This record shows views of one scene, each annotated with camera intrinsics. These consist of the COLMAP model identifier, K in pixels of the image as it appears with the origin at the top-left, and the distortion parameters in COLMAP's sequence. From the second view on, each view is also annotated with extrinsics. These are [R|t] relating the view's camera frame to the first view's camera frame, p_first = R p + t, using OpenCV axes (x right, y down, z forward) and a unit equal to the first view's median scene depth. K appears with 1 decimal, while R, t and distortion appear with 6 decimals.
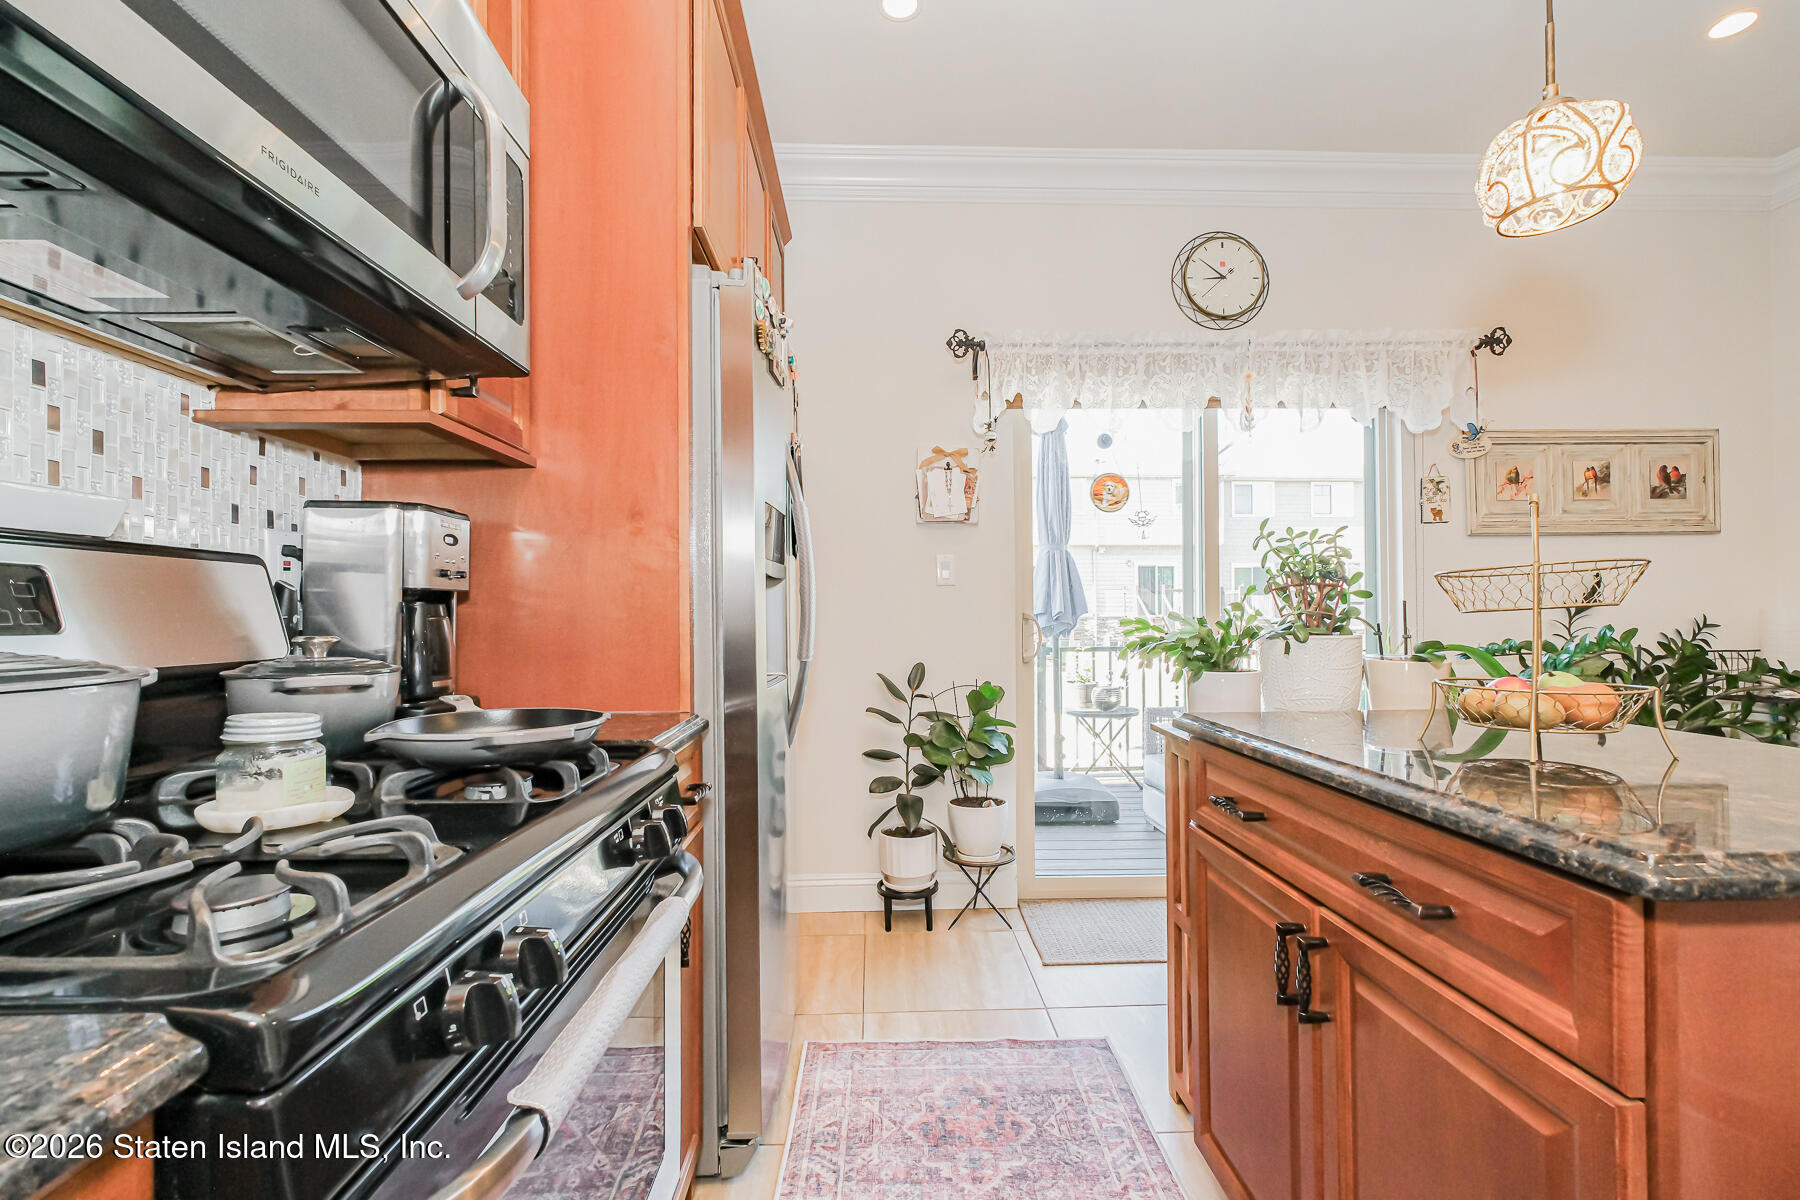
lens RADIAL K [[781.4, 0, 913.9], [0, 781.4, 595.4], [0, 0, 1]] dist [0.002153, -0.000361]
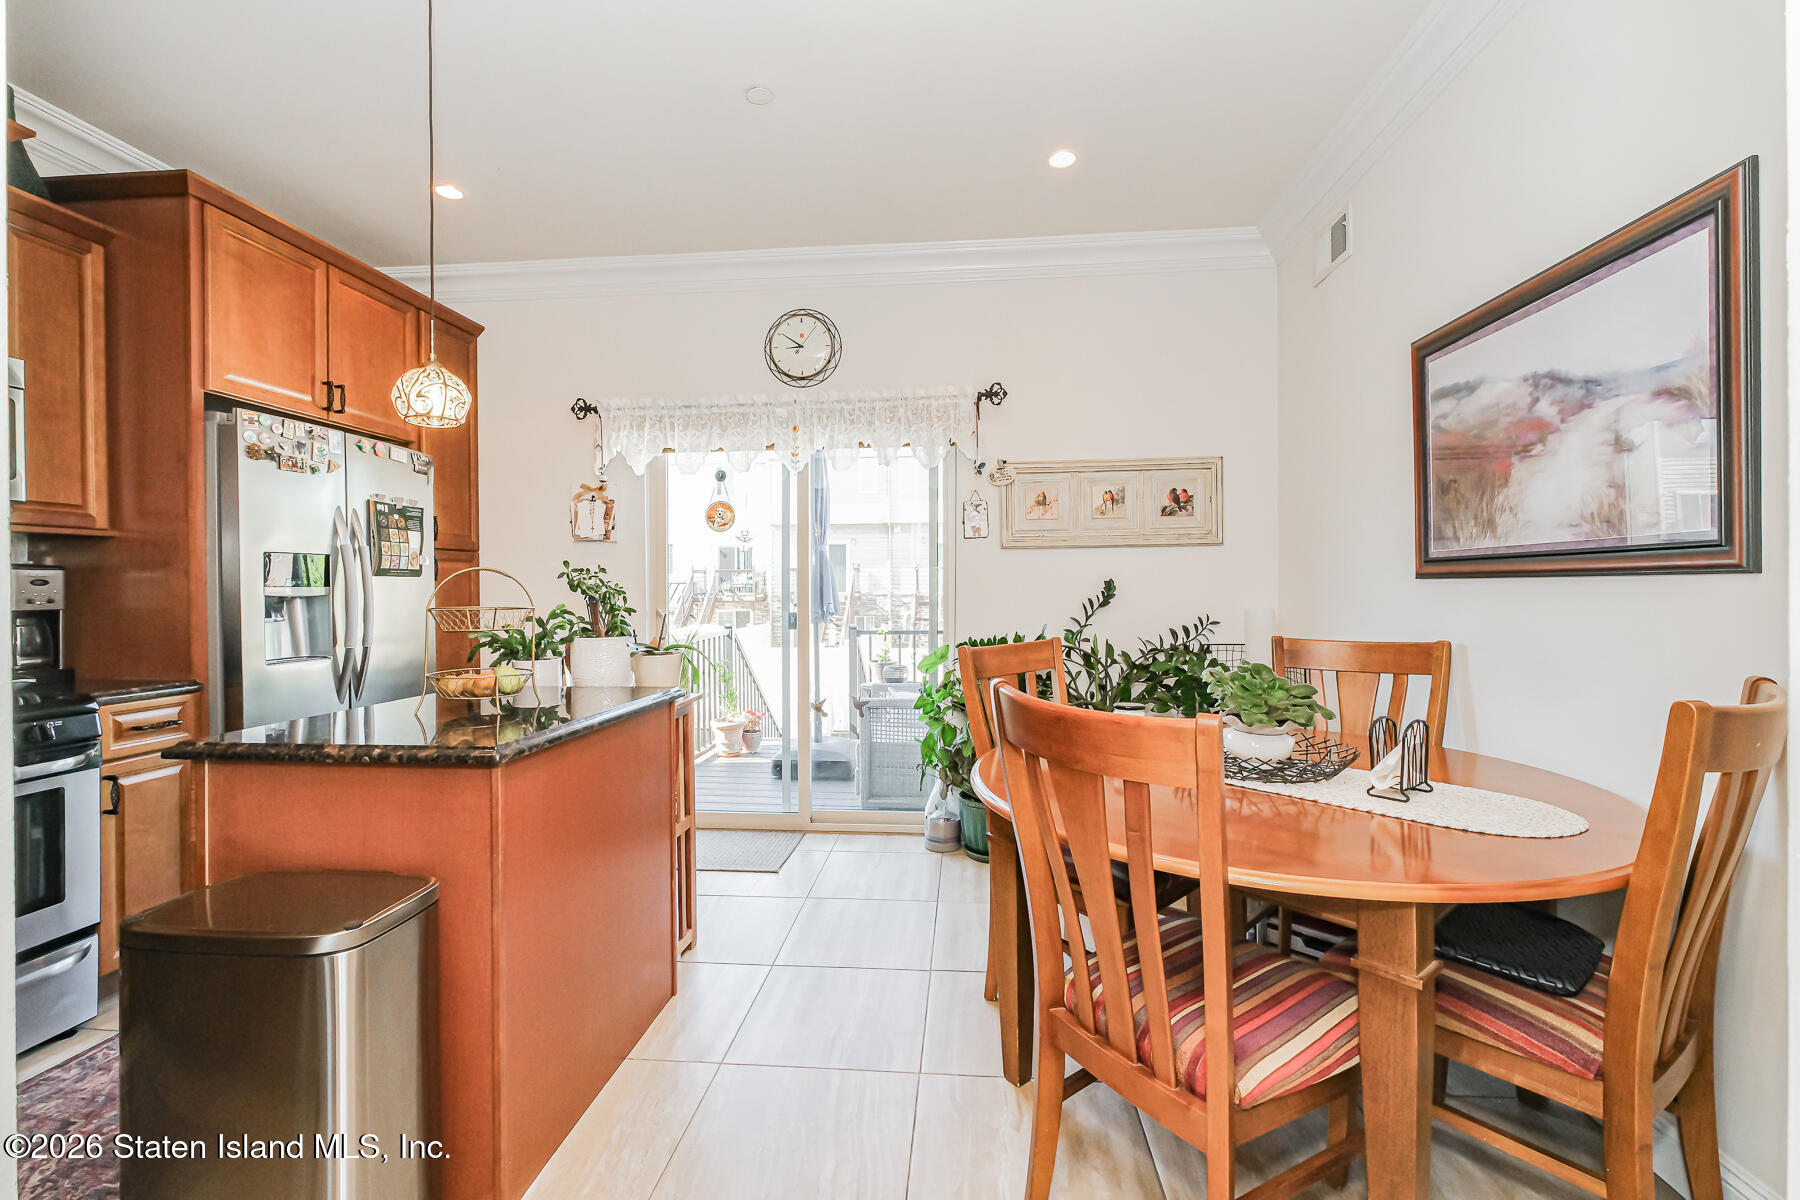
lens RADIAL K [[762.1, 0, 915.1], [0, 762.1, 586.5], [0, 0, 1]] dist [0.002312, -0.000327]
pose [[0.992582, 0.001711, -0.121568, 0.727142], [0.000810, 0.999786, 0.020681, -0.041431], [0.121577, -0.020626, 0.992368, -0.215615]]
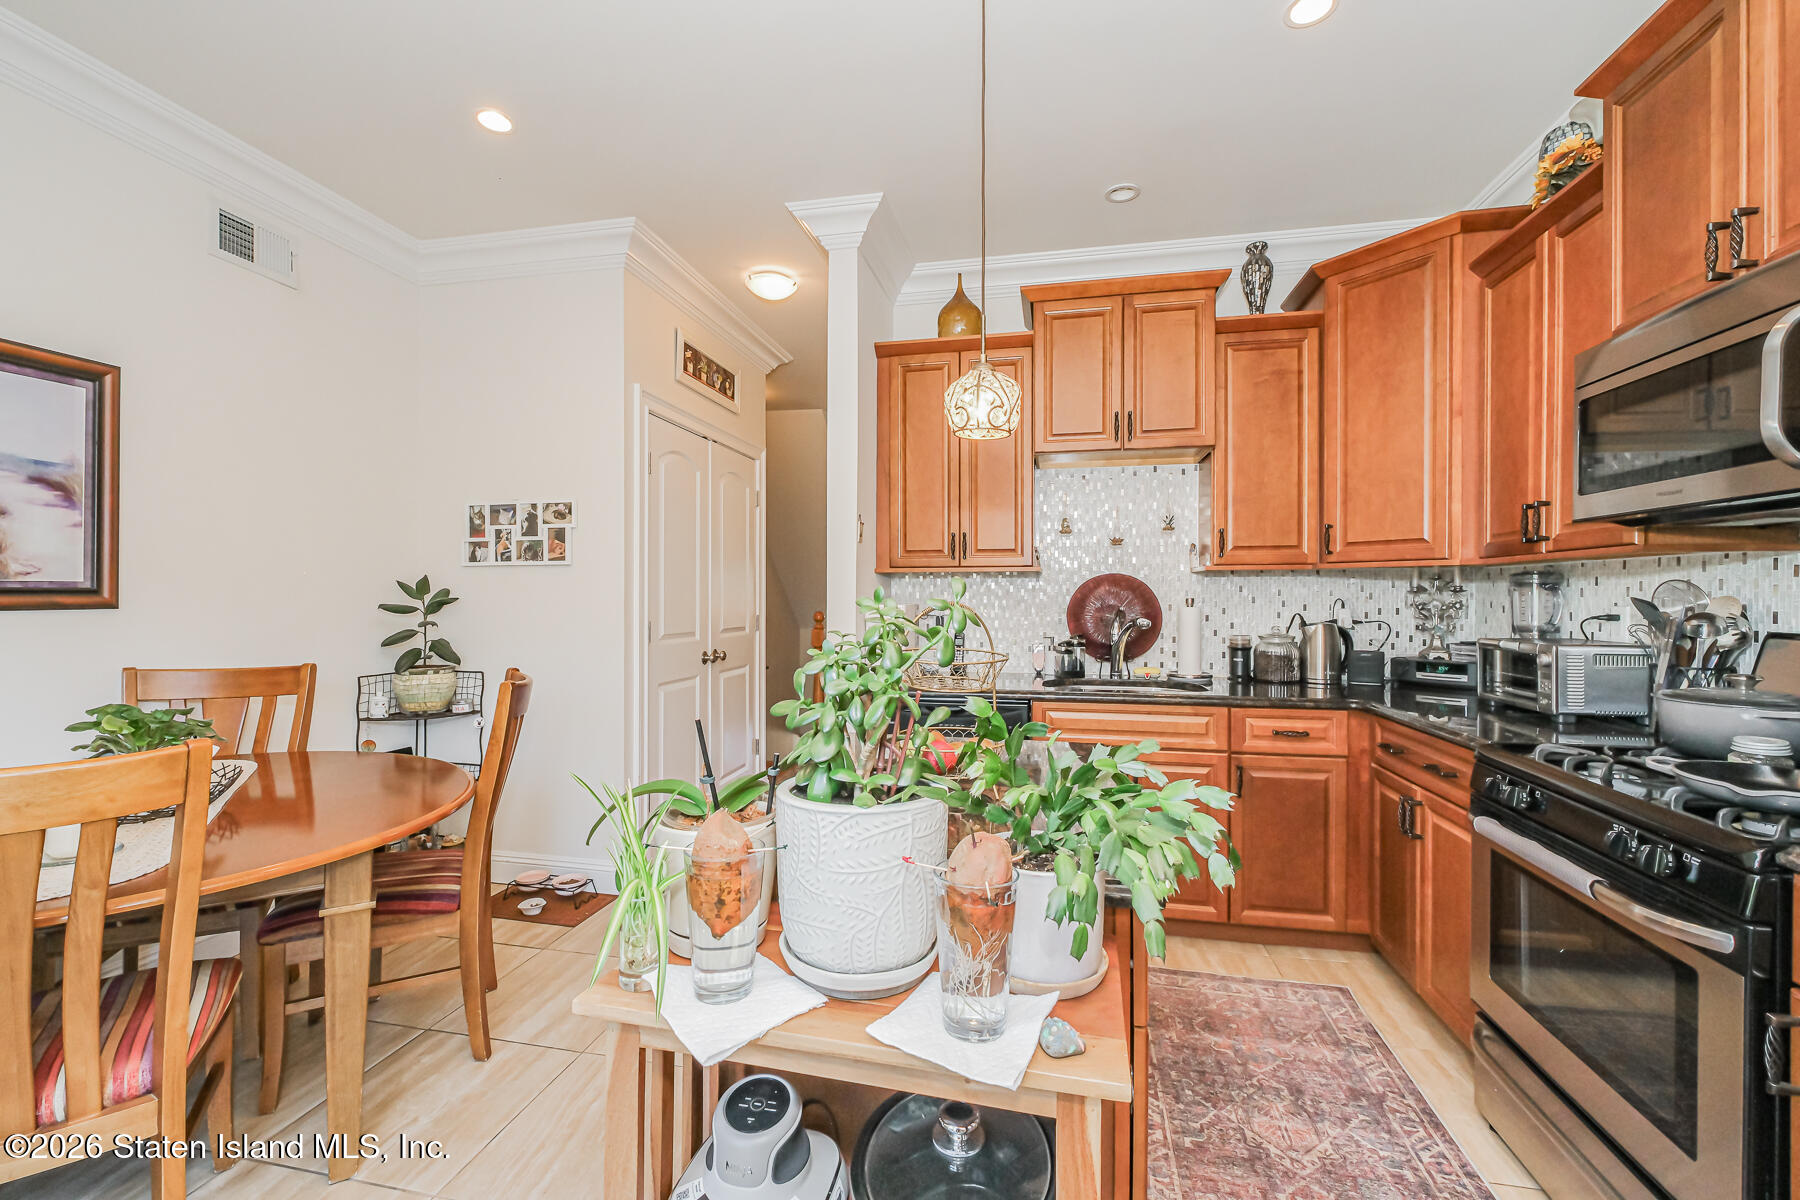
lens RADIAL K [[761.1, 0, 897.9], [0, 761.1, 595.8], [0, 0, 1]] dist [0.000242, 0.000254]
pose [[-0.968910, 0.002546, 0.247400, 0.202116], [-0.002344, 0.999808, -0.019466, -0.039684], [-0.247402, -0.019441, -0.968718, 0.851312]]
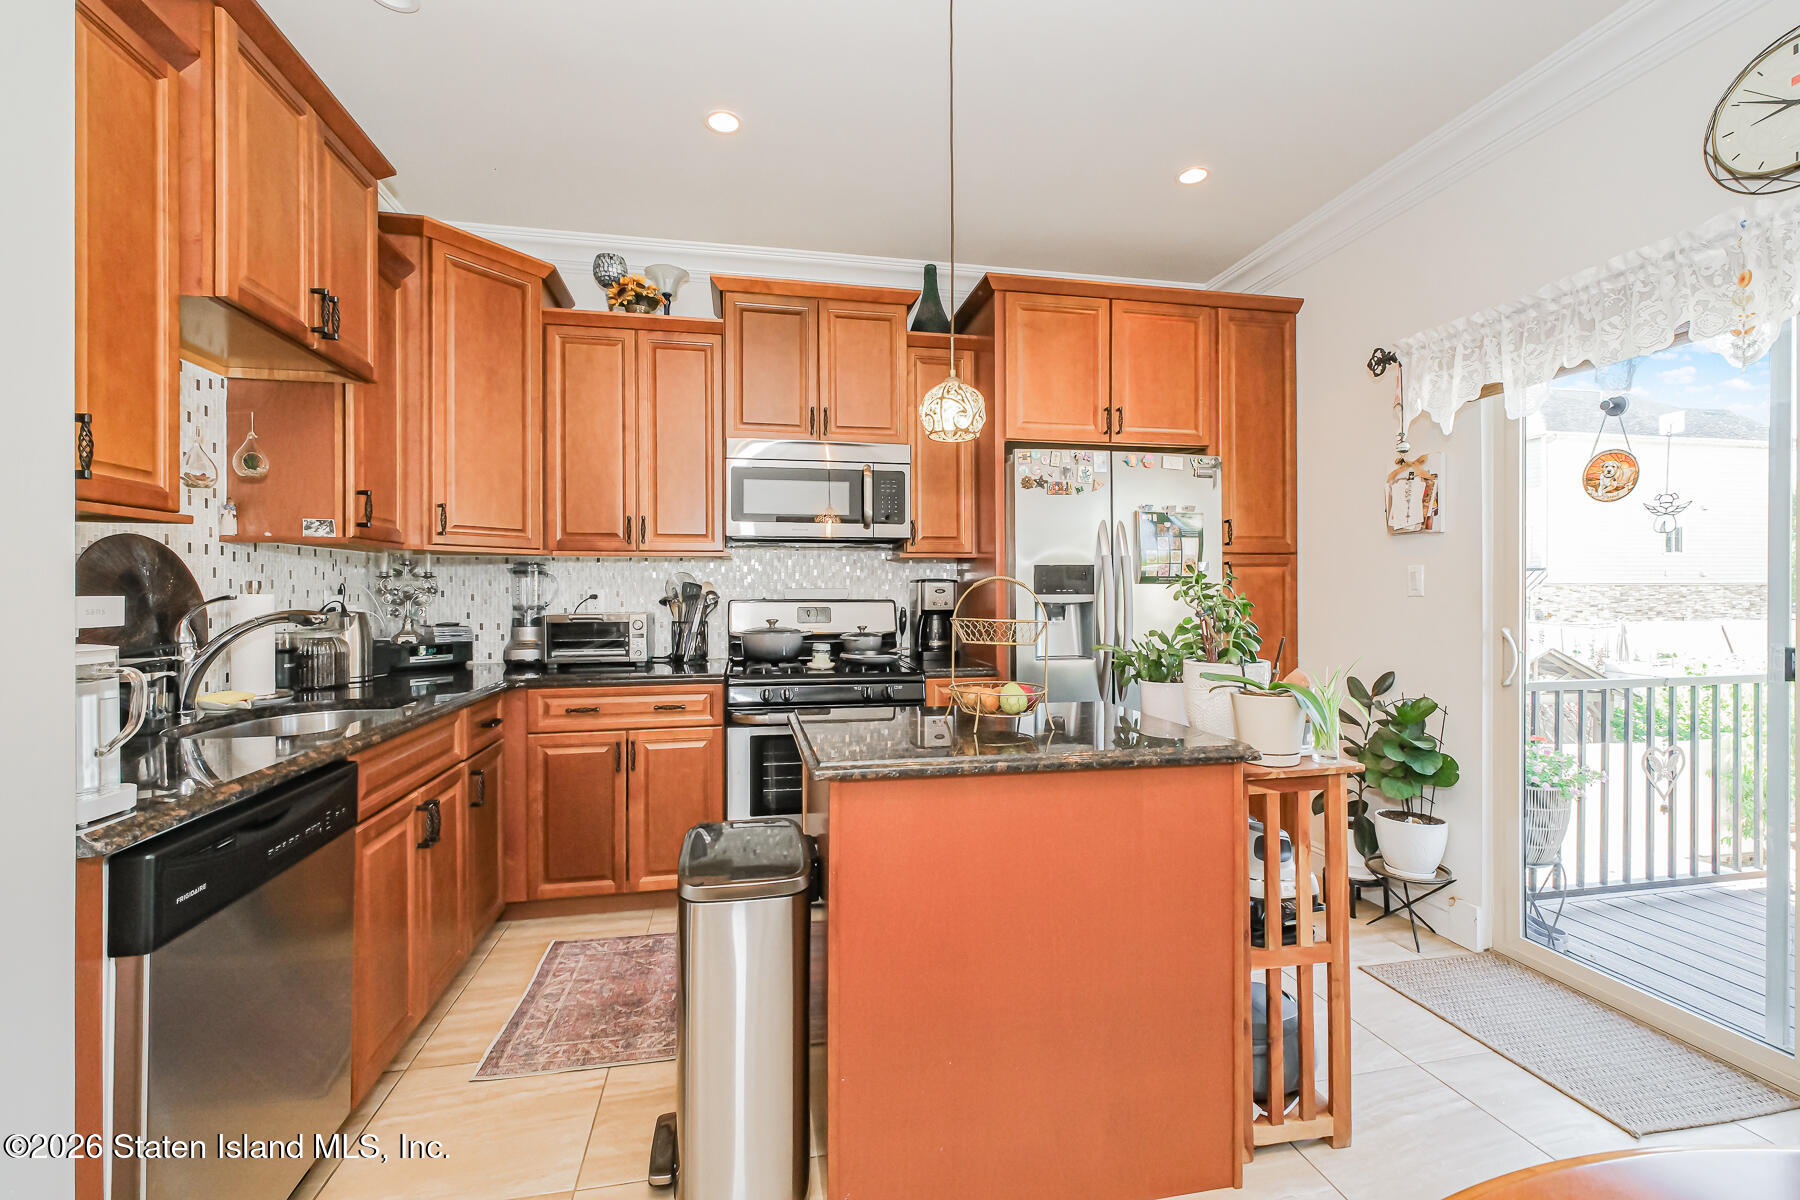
lens RADIAL K [[761.1, 0, 897.9], [0, 761.1, 595.8], [0, 0, 1]] dist [0.000242, 0.000254]
pose [[0.161172, 0.011269, -0.986862, 0.874976], [0.022854, 0.999624, 0.015147, -0.041725], [0.986662, -0.024995, 0.160854, 0.193365]]
